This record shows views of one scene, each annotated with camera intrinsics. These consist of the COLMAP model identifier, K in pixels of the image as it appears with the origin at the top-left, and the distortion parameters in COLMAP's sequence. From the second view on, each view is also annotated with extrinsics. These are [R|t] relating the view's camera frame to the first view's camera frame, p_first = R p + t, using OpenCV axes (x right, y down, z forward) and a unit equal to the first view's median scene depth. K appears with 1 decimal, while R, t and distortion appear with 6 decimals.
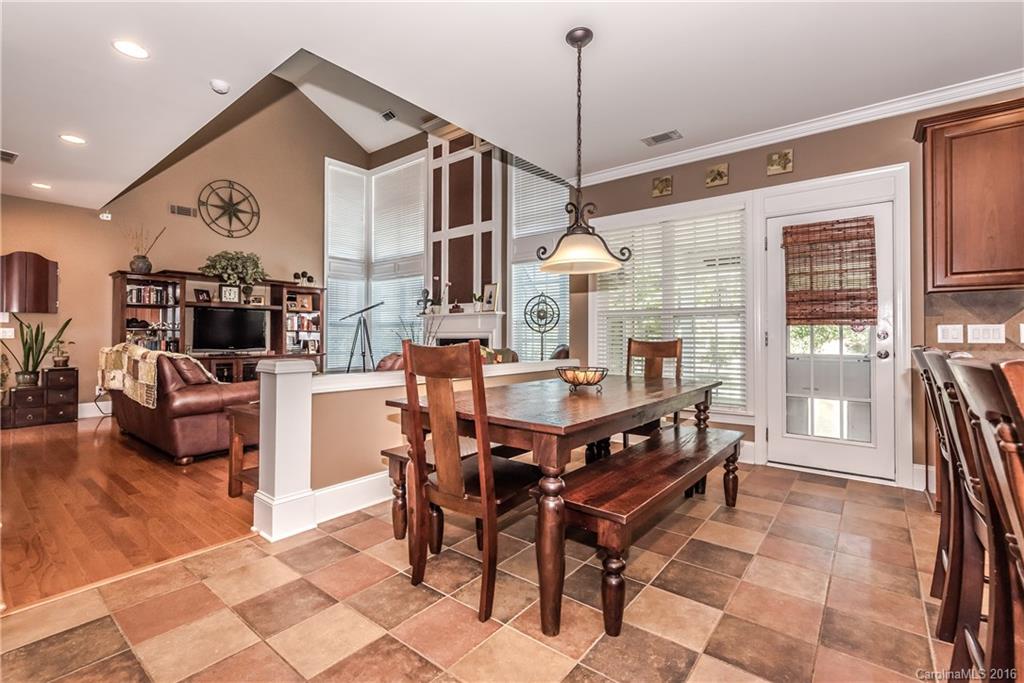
lens RADIAL K [[446.2, 0, 514.8], [0, 446.2, 333.5], [0, 0, 1]] dist [0.002160, -0.000005]
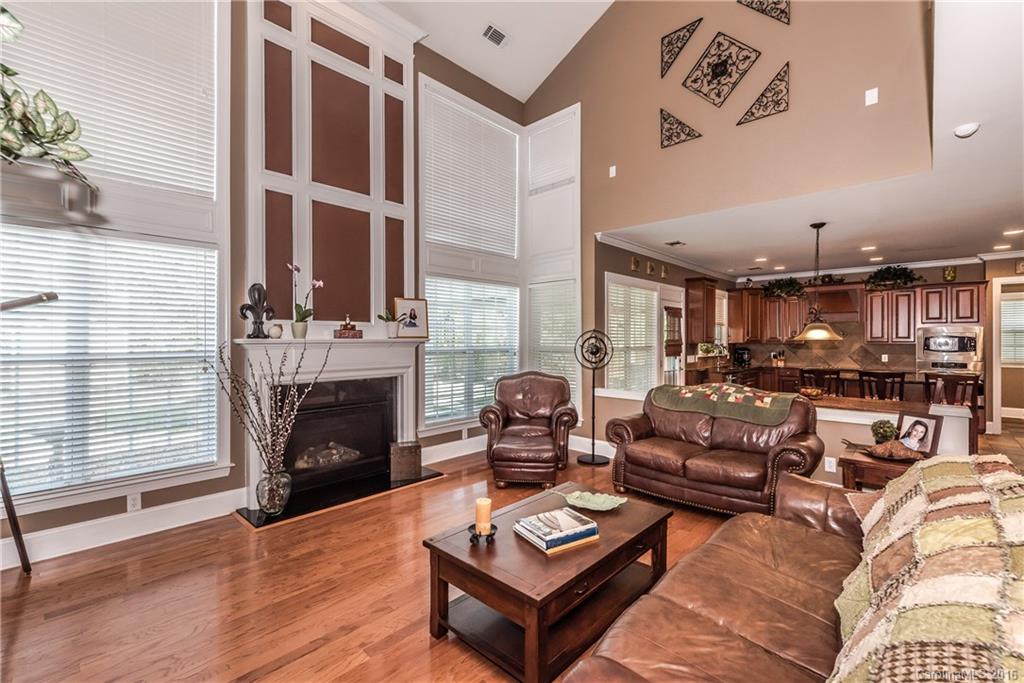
lens RADIAL K [[446.2, 0, 514.5], [0, 446.2, 344.4], [0, 0, 1]] dist [0.002160, -0.000005]
pose [[0.085380, -0.005681, 0.996332, -0.705008], [0.006259, 0.999967, 0.005166, -0.040664], [-0.996329, 0.005795, 0.085413, 0.756252]]
